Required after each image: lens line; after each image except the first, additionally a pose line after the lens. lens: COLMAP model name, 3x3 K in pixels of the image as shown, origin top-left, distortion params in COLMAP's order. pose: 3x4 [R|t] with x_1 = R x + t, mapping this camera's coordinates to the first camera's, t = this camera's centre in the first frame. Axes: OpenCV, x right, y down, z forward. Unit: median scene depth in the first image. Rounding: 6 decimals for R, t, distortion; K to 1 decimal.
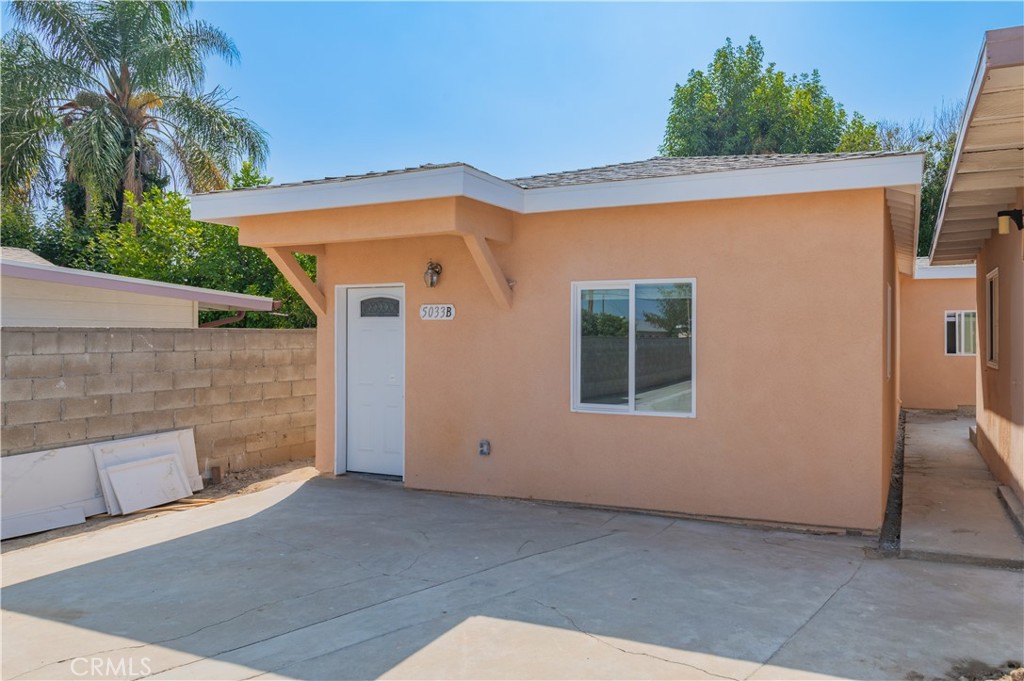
lens RADIAL K [[673.5, 0, 633.2], [0, 673.5, 330.7], [0, 0, 1]] dist [0.024675, -0.008388]
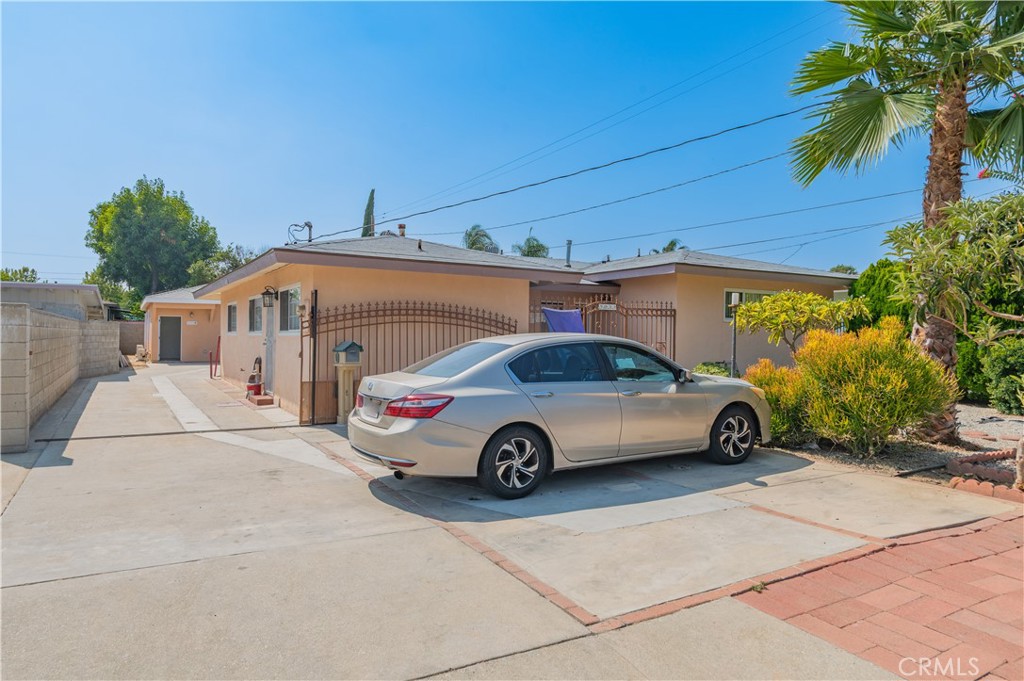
lens RADIAL K [[629.6, 0, 513.1], [0, 629.6, 342.2], [0, 0, 1]] dist [0.000739, 0.000414]
pose [[0.605056, -0.000543, 0.796183, -2.357945], [-0.013571, 0.999847, 0.010995, 0.027024], [-0.796067, -0.017458, 0.604957, -3.331021]]
